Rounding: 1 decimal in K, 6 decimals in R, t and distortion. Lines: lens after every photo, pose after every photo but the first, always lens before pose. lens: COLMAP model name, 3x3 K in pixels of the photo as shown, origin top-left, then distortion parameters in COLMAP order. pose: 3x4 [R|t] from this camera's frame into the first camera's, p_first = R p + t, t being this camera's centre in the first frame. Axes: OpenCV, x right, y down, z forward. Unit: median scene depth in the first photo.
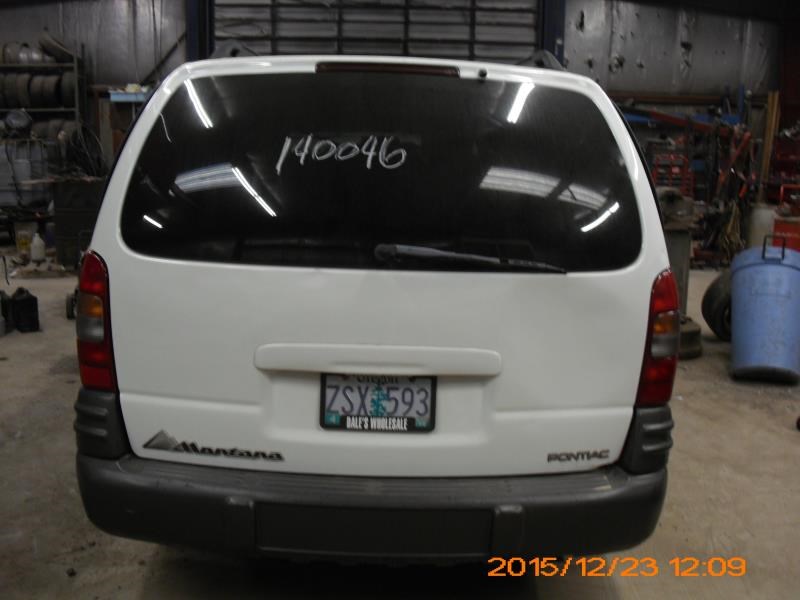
lens RADIAL K [[824.9, 0, 401.7], [0, 824.9, 295.2], [0, 0, 1]] dist [-0.145358, 0.000000]
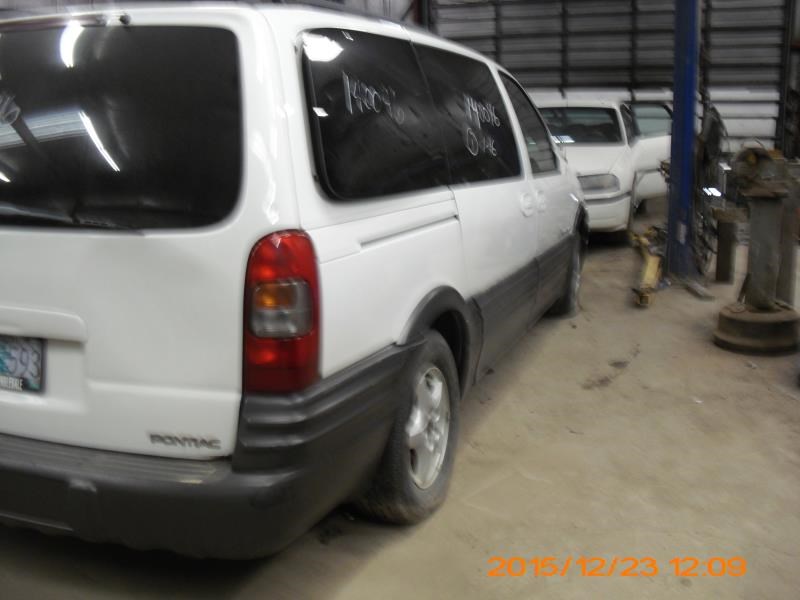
lens RADIAL K [[824.9, 0, 401.7], [0, 824.9, 297.9], [0, 0, 1]] dist [-0.145358, 0.000000]
pose [[0.920890, 0.043480, -0.387391, 0.798362], [-0.030351, 0.998741, 0.039949, -0.000231], [0.388640, -0.025031, 0.921049, 0.292829]]
